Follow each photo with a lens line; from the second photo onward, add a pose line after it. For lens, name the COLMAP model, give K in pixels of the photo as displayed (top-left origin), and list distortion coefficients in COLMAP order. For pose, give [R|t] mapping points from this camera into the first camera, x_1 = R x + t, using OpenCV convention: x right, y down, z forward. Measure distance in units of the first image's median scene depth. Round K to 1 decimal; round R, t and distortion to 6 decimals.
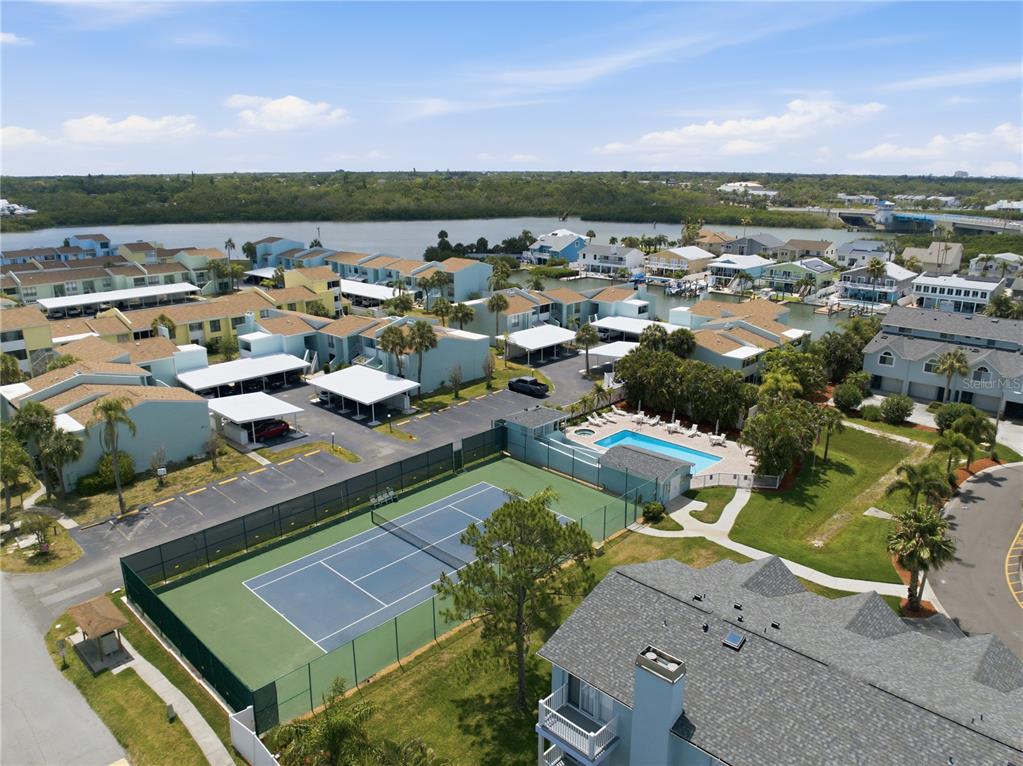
lens RADIAL K [[714.5, 0, 504.2], [0, 714.5, 382.9], [0, 0, 1]] dist [-0.052719, -0.000020]
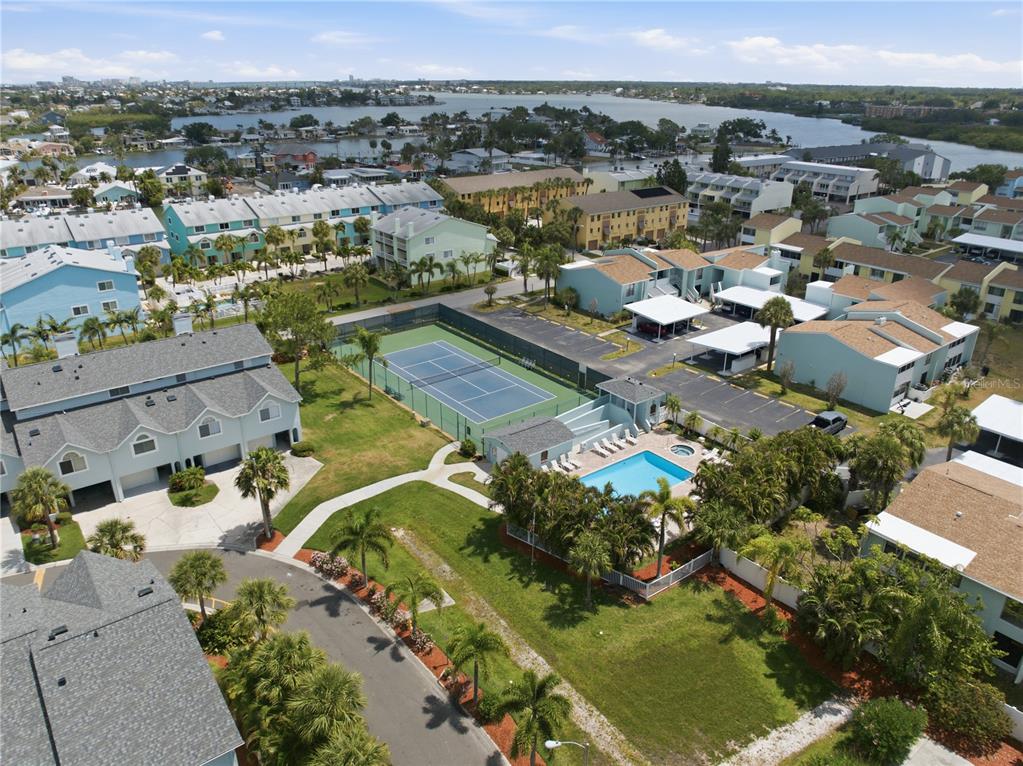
lens RADIAL K [[714.5, 0, 504.2], [0, 714.5, 382.9], [0, 0, 1]] dist [-0.052719, -0.000020]
pose [[-0.140537, 0.391868, -0.909224, 1.040403], [-0.283339, 0.864012, 0.416177, -0.348185], [0.948667, 0.316107, -0.010395, 0.895297]]
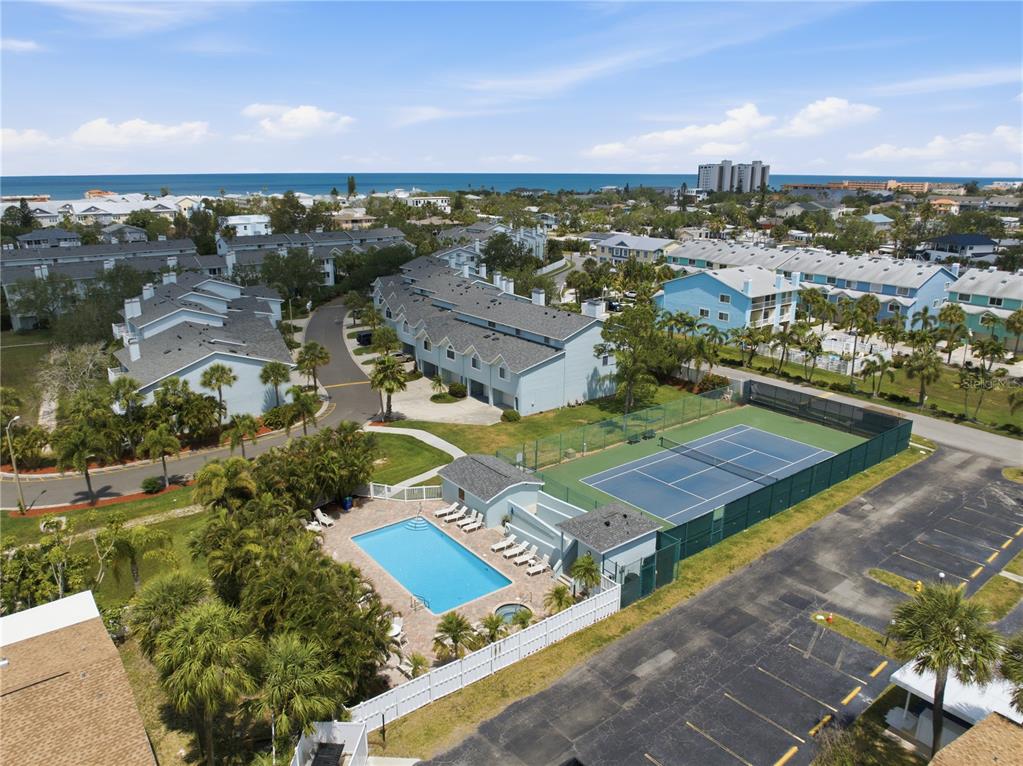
lens RADIAL K [[714.5, 0, 504.2], [0, 714.5, 382.9], [0, 0, 1]] dist [-0.052719, -0.000020]
pose [[-0.987837, -0.038118, 0.150750, 0.048894], [0.049293, 0.842720, 0.536091, -0.430298], [-0.147474, 0.537001, -0.830591, 1.568864]]
